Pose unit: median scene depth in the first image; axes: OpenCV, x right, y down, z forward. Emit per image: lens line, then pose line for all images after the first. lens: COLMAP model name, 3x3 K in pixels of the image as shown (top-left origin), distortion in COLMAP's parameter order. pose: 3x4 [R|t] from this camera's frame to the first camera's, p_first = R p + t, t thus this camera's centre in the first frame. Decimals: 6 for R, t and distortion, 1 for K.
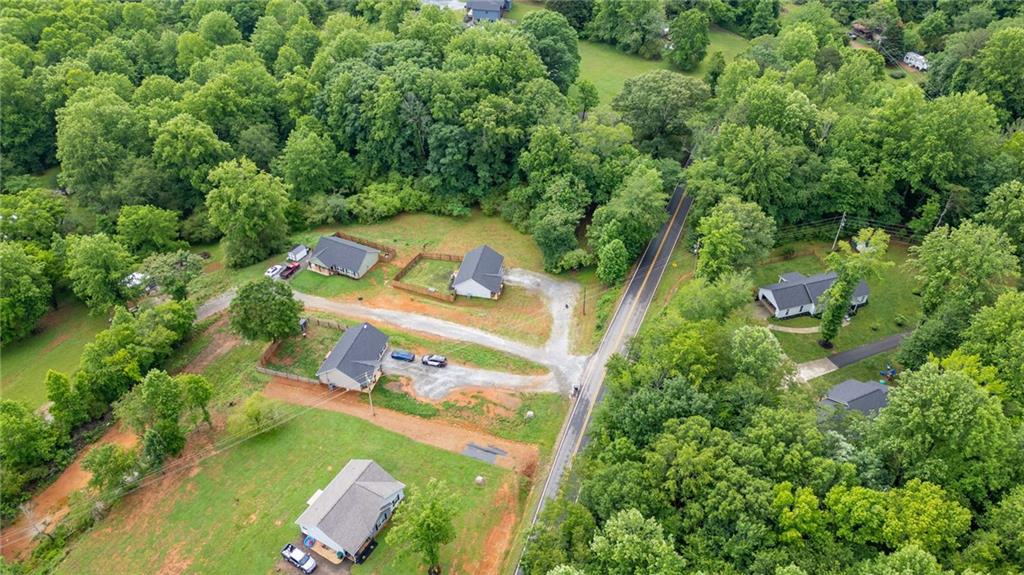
lens RADIAL K [[716.4, 0, 519.3], [0, 716.4, 284.3], [0, 0, 1]] dist [0.083176, -0.085558]
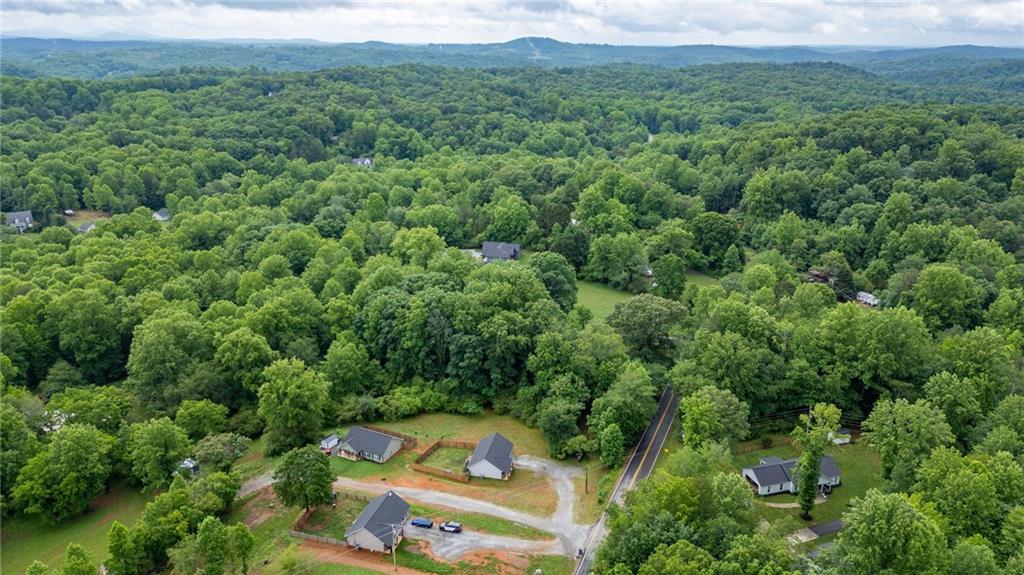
lens RADIAL K [[716.4, 0, 519.3], [0, 716.4, 284.3], [0, 0, 1]] dist [0.083176, -0.085558]
pose [[0.999977, 0.003402, -0.005813, -0.006828], [-0.005230, 0.936018, -0.351914, 0.122119], [0.004244, 0.351936, 0.936014, -0.137883]]
